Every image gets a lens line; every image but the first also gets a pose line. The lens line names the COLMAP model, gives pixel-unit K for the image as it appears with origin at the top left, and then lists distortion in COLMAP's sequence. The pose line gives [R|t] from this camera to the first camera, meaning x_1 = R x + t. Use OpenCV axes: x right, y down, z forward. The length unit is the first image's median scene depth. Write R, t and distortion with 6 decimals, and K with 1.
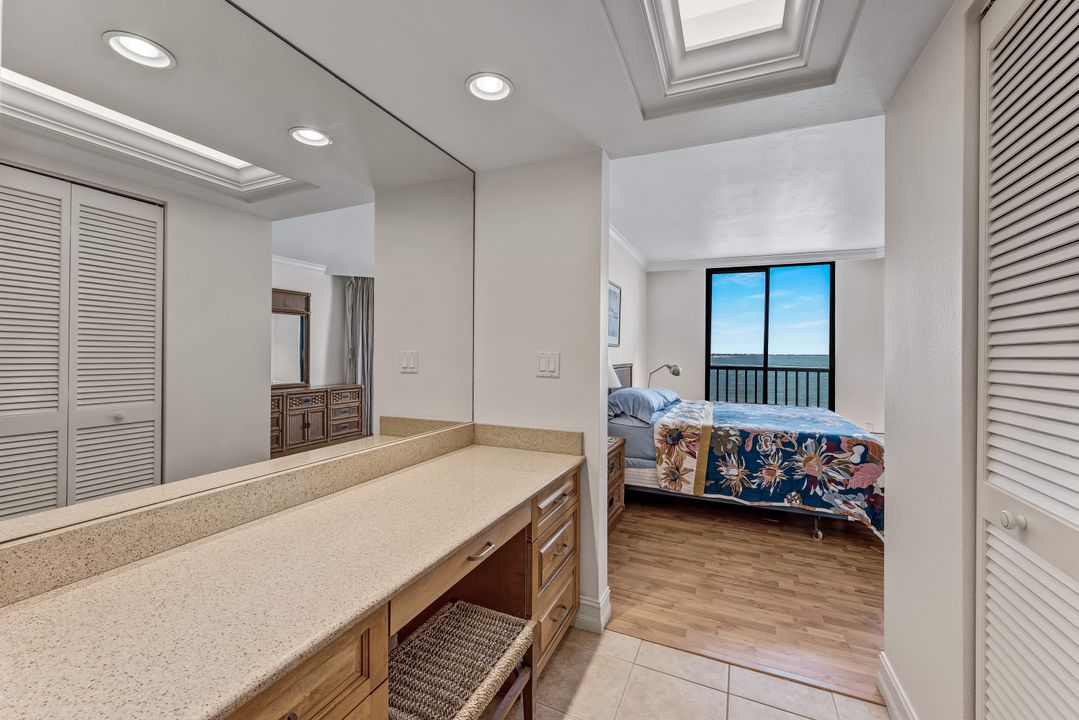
lens RADIAL K [[435.9, 0, 539.9], [0, 435.9, 356.0], [0, 0, 1]] dist [-0.002825, -0.000240]
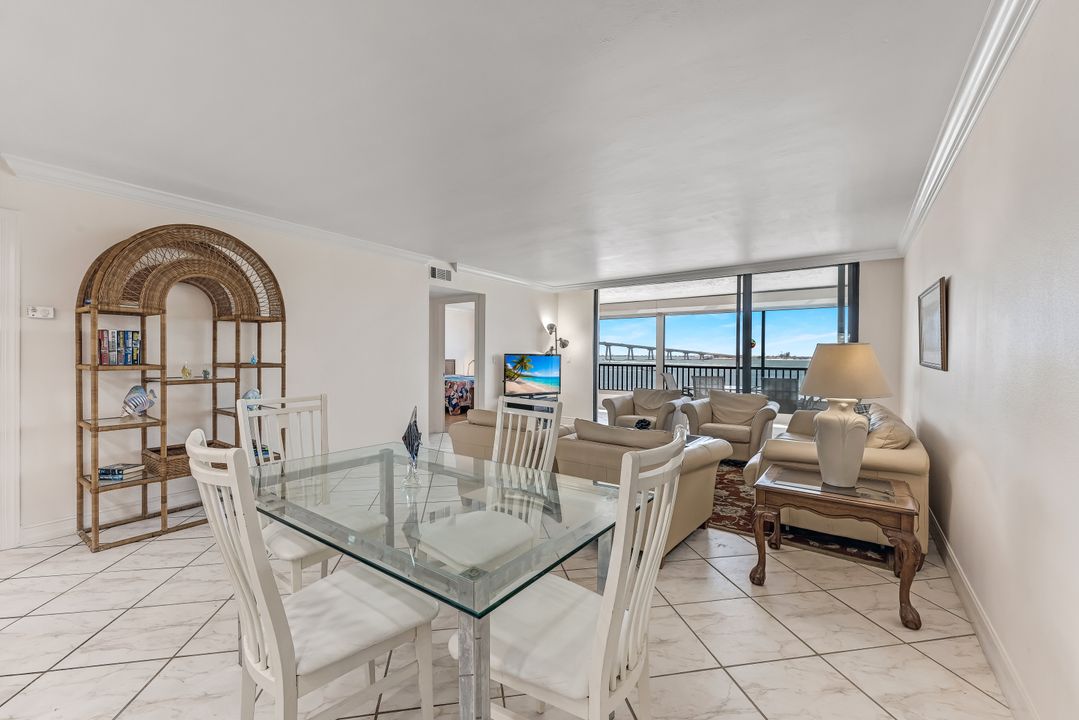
lens RADIAL K [[435.9, 0, 540.5], [0, 435.9, 362.6], [0, 0, 1]] dist [-0.002825, -0.000240]
pose [[0.981875, 0.001283, -0.189524, 1.450500], [0.000475, 0.999957, 0.009232, 0.011695], [0.189528, -0.009155, 0.981833, -3.464819]]
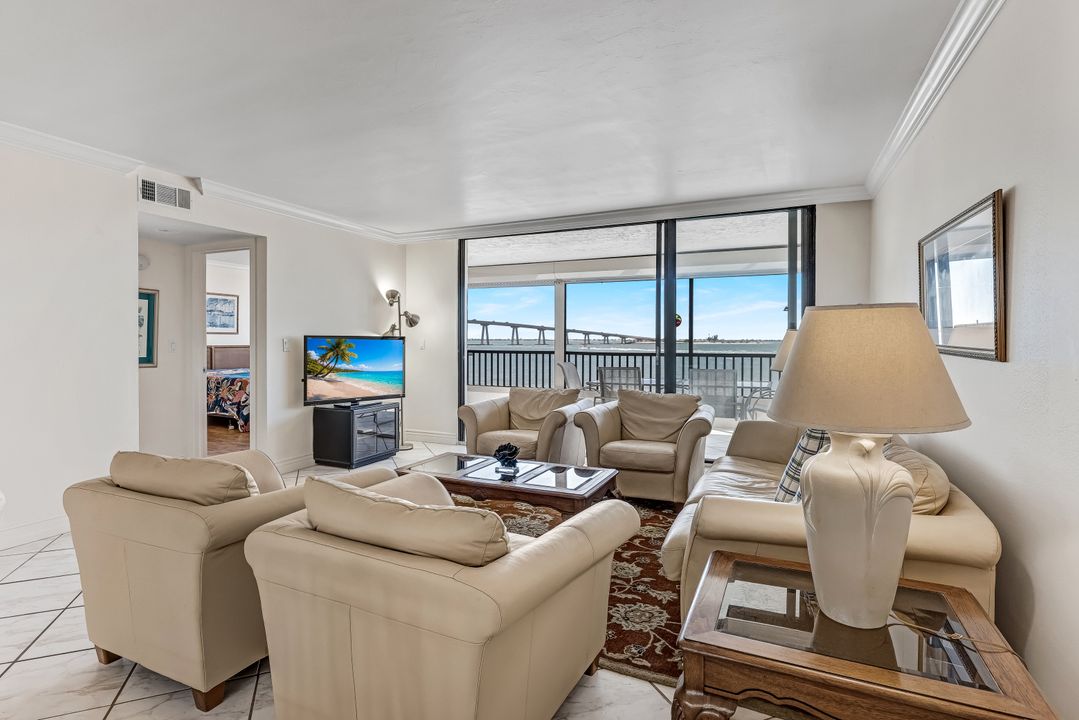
lens RADIAL K [[534.8, 0, 539.8], [0, 534.8, 345.8], [0, 0, 1]] dist [-0.002046, 0.004167]
pose [[0.999957, -0.004614, 0.008101, 2.008866], [0.004572, 0.999976, 0.005290, 0.025664], [-0.008125, -0.005253, 0.999953, -1.454404]]
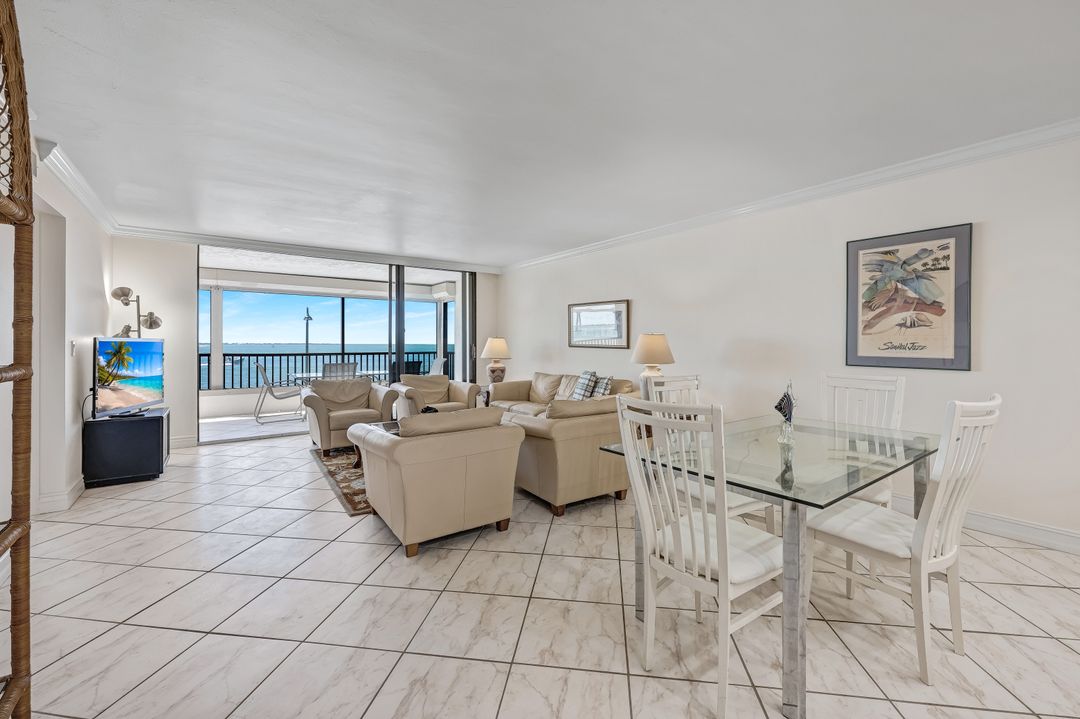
lens RADIAL K [[436.3, 0, 543.2], [0, 436.3, 345.5], [0, 0, 1]] dist [-0.002825, -0.000240]
pose [[0.480123, -0.009350, 0.877151, -3.166893], [0.006877, 0.999953, 0.006895, -0.000274], [-0.877174, 0.002722, 0.480165, -1.197998]]
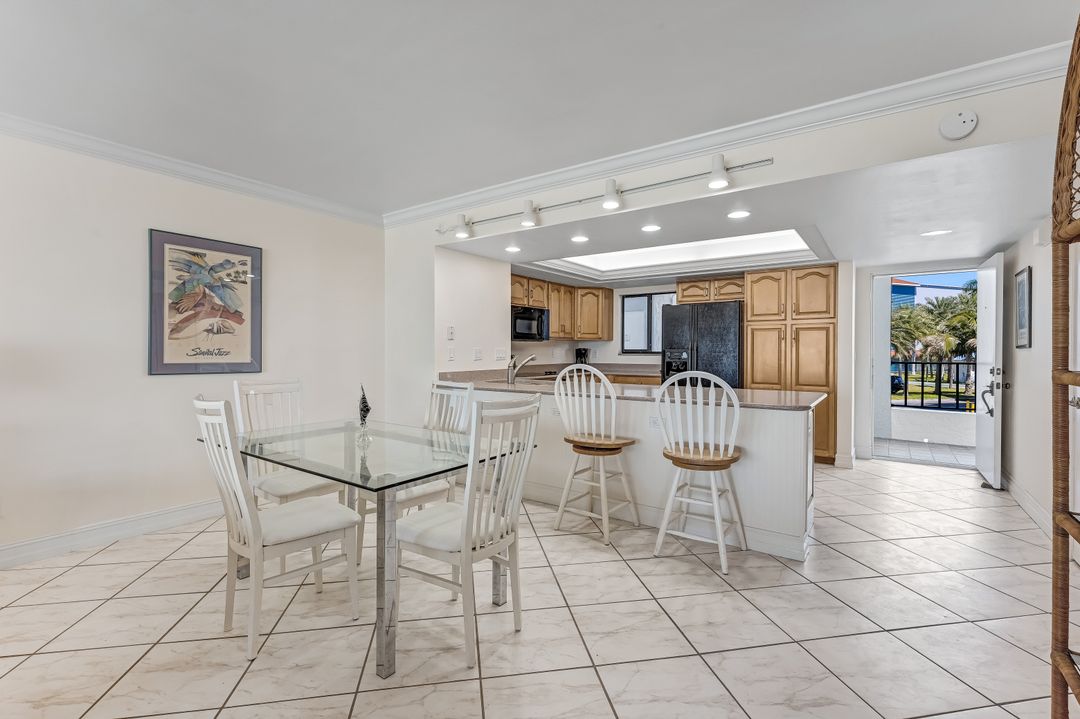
lens RADIAL K [[486.3, 0, 540.1], [0, 486.3, 350.0], [0, 0, 1]] dist [-0.003581, -0.000185]
pose [[-0.981668, -0.007837, 0.190435, -1.697537], [-0.006748, 0.999957, 0.006365, -0.012274], [-0.190477, 0.004963, -0.981679, 2.082802]]
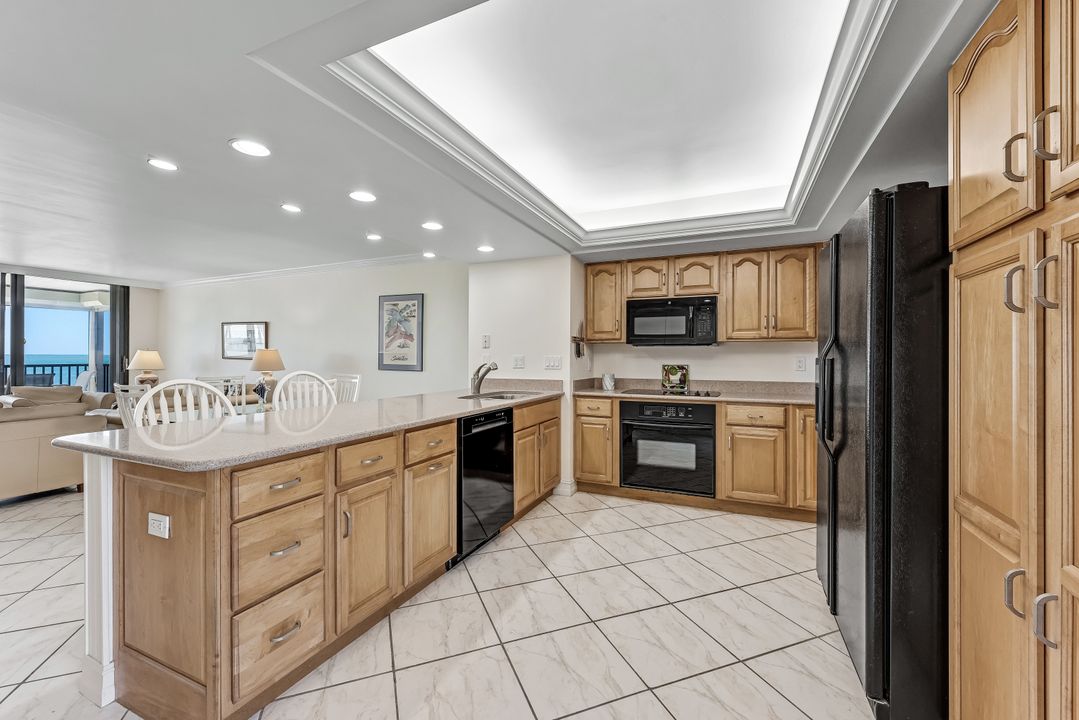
lens RADIAL K [[435.9, 0, 536.4], [0, 435.9, 352.5], [0, 0, 1]] dist [-0.002825, -0.000240]
pose [[0.000075, 0.001947, 0.999998, -5.514762], [0.002239, 0.999996, -0.001947, -0.020741], [-0.999997, 0.002239, 0.000070, -4.922755]]
